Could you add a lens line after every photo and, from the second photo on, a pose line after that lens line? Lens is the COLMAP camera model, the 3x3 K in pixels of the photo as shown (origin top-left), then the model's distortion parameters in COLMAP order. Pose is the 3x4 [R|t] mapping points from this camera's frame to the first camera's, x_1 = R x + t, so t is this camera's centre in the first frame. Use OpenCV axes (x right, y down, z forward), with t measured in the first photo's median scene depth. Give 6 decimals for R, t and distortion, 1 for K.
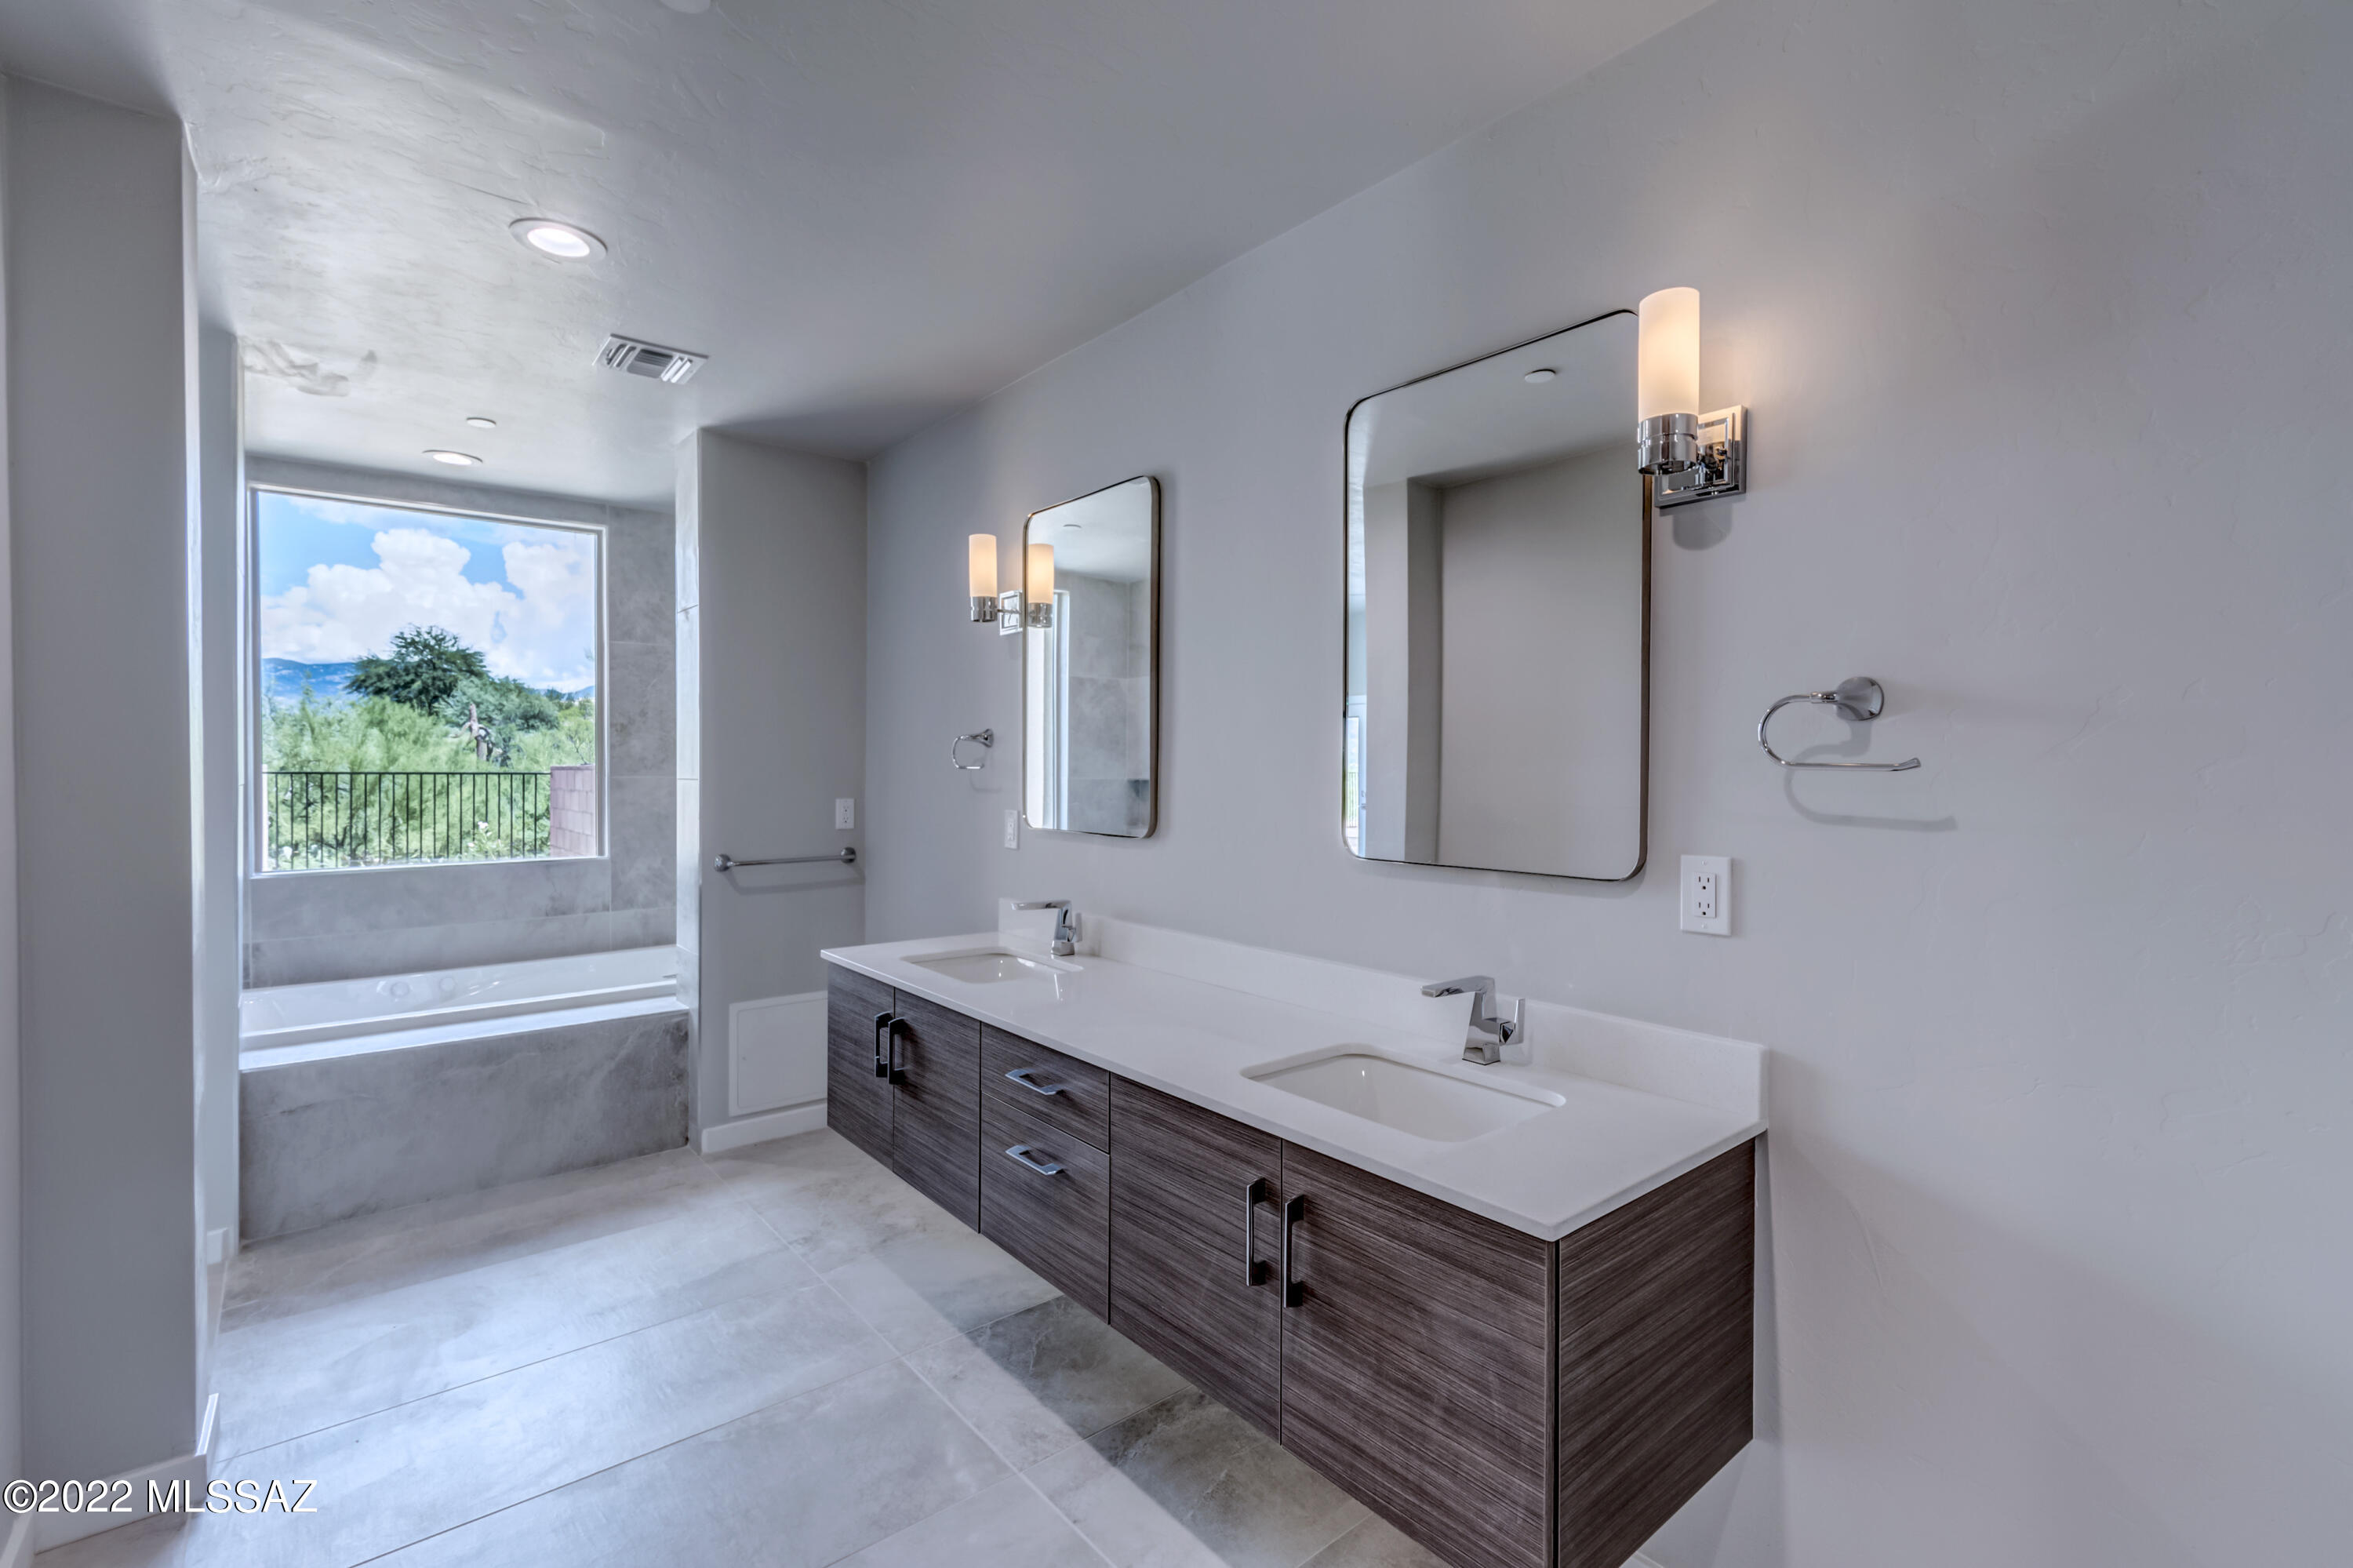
lens RADIAL K [[1055.6, 0, 1176.0], [0, 1055.6, 775.4], [0, 0, 1]] dist [0.002139, 0.000300]
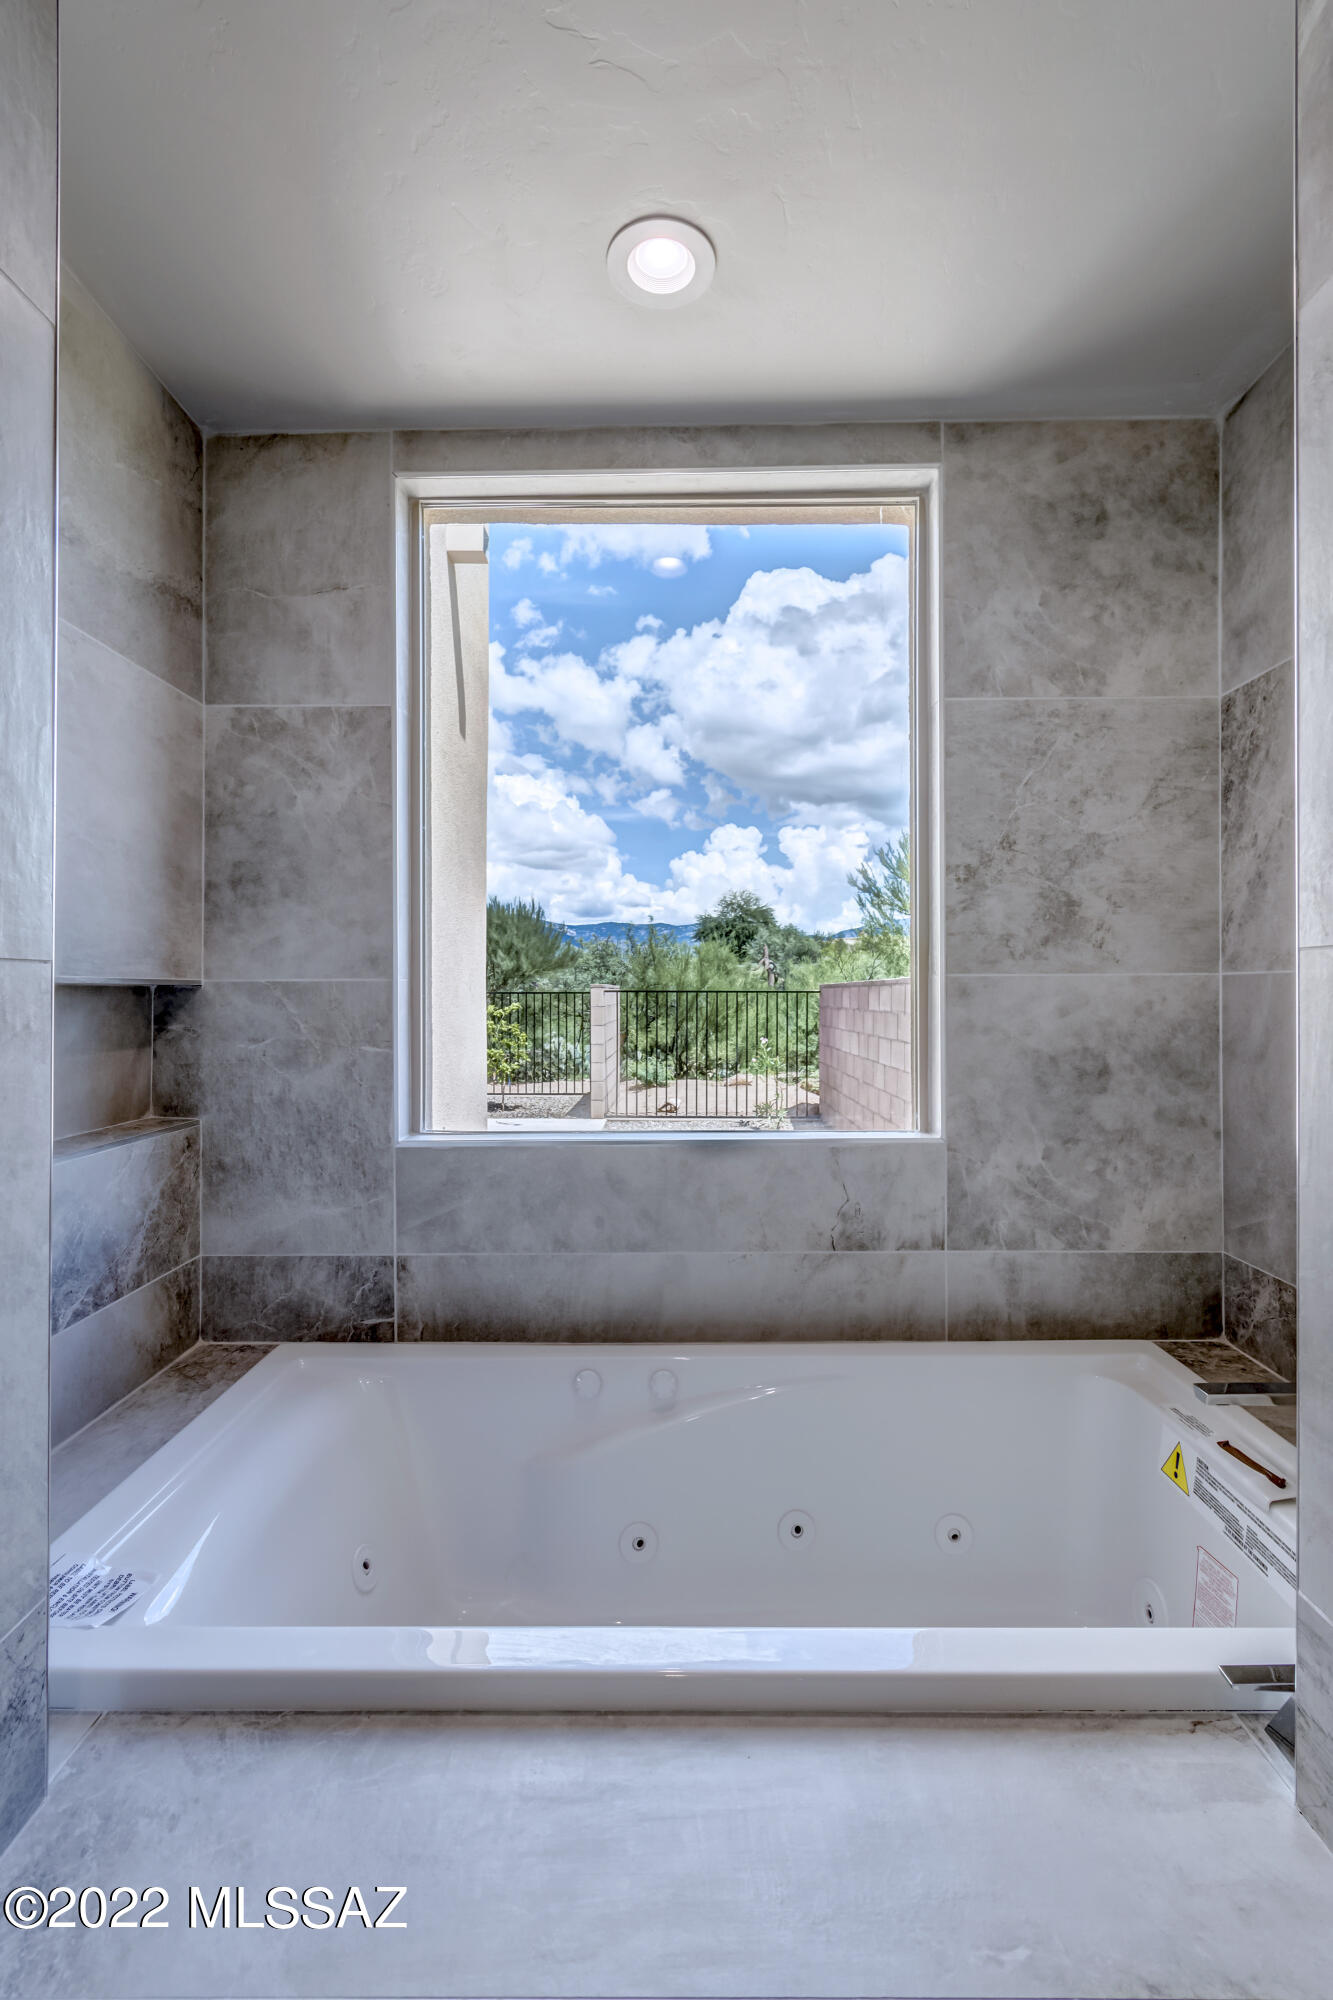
lens RADIAL K [[897.2, 0, 667.7], [0, 897.2, 996.2], [0, 0, 1]] dist [0.002139, 0.000300]
pose [[0.766442, -0.000325, -0.642313, -0.094630], [-0.001914, 0.999994, -0.002789, 0.003202], [0.642311, 0.003367, 0.766437, 0.154110]]
